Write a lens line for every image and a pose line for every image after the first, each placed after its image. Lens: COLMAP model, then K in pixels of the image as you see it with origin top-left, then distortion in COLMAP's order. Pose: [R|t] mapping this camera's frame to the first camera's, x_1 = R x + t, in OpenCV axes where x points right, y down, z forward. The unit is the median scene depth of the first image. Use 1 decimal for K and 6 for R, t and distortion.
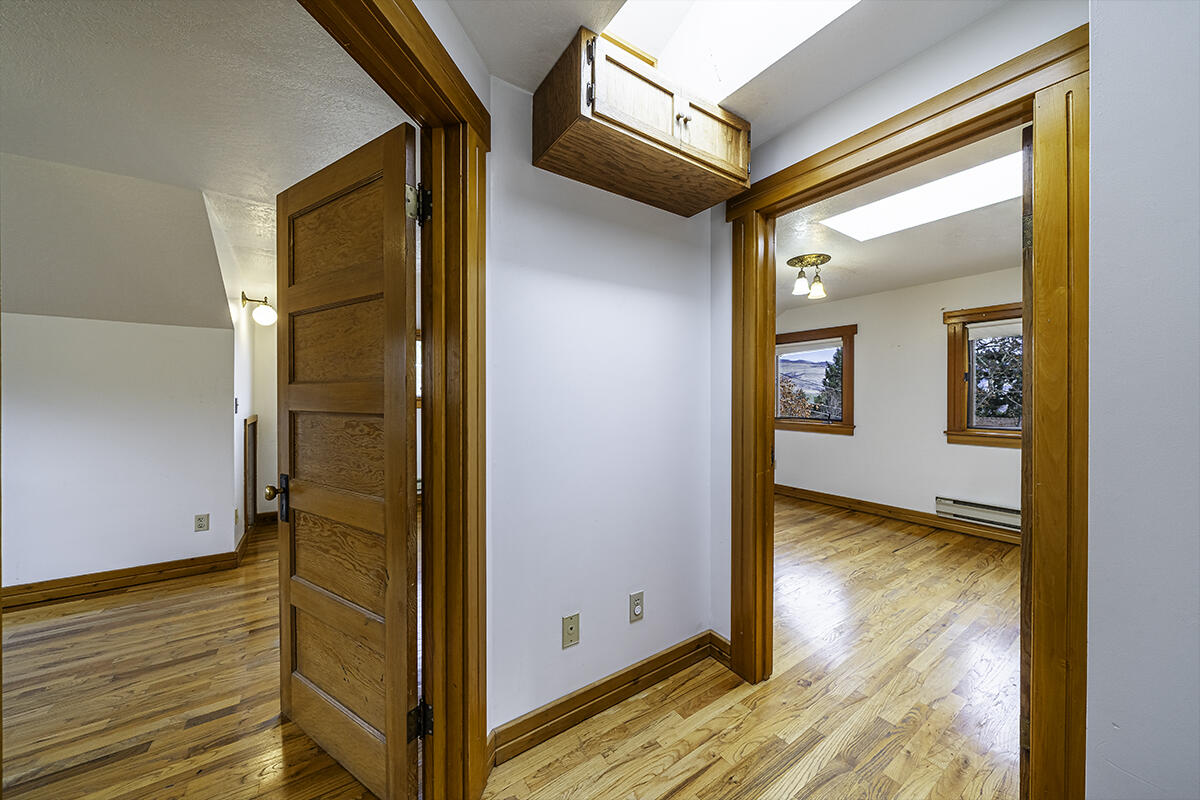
lens RADIAL K [[415.6, 0, 603.7], [0, 415.6, 398.8], [0, 0, 1]] dist [-0.002890, -0.000155]
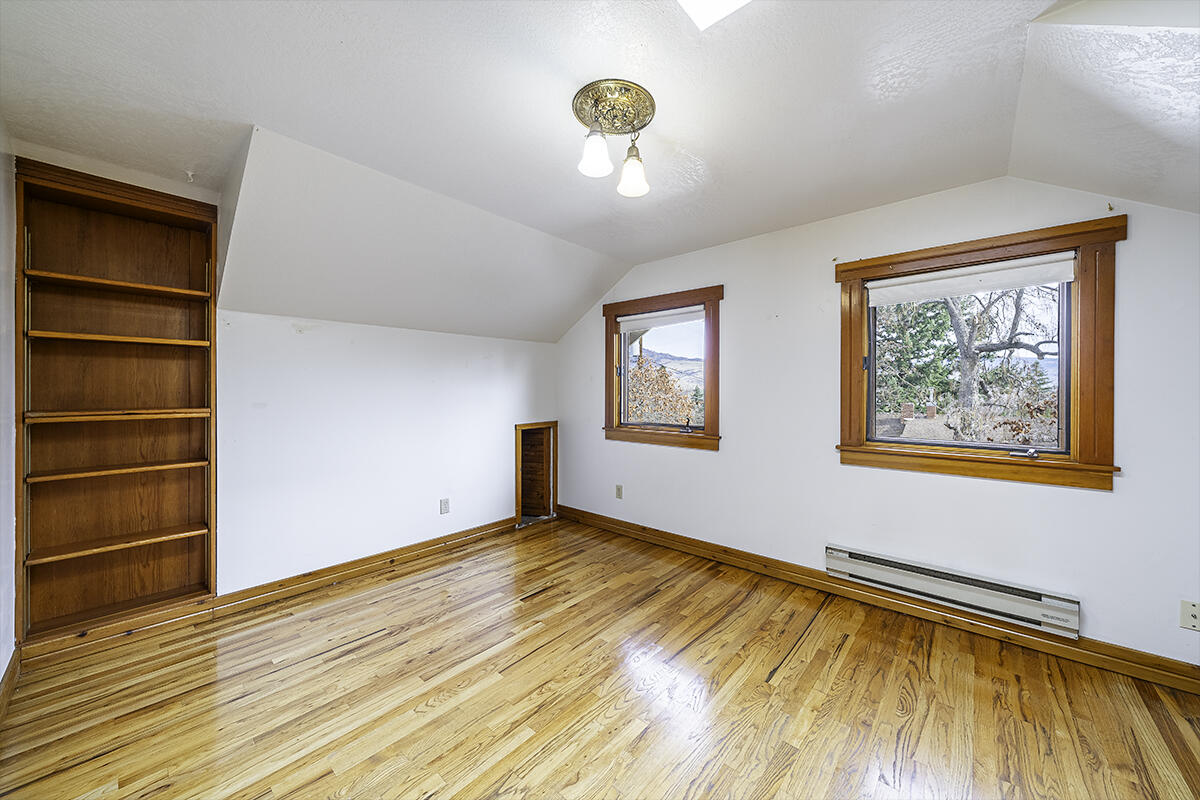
lens RADIAL K [[421.3, 0, 635.9], [0, 421.3, 396.1], [0, 0, 1]] dist [-0.001473, -0.000058]
pose [[0.957020, -0.000389, 0.290021, 0.379662], [-0.000022, 0.999999, 0.001415, -0.001728], [-0.290021, -0.001360, 0.957019, 0.532243]]
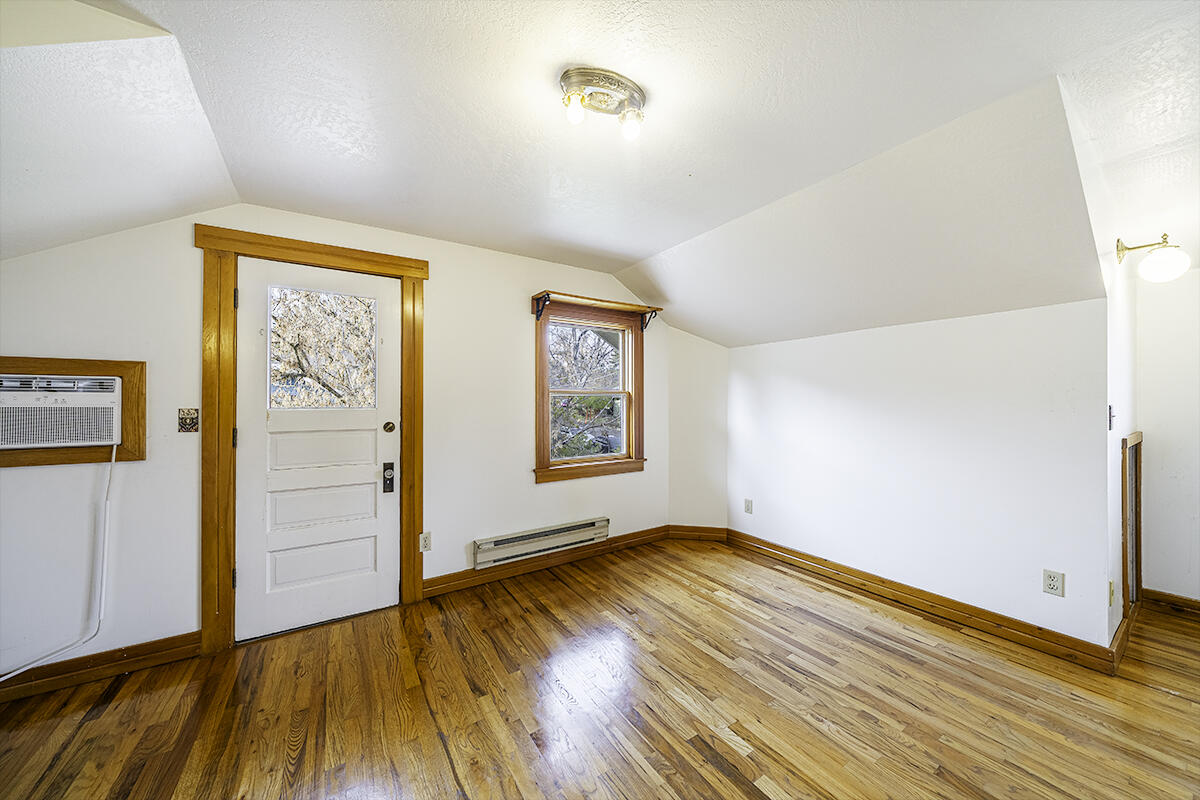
lens RADIAL K [[415.6, 0, 603.7], [0, 415.6, 398.8], [0, 0, 1]] dist [-0.002890, -0.000155]
pose [[-0.013116, -0.012185, -0.999840, -0.220397], [-0.004585, 0.999916, -0.012126, -0.001634], [0.999903, 0.004425, -0.013171, 0.211597]]
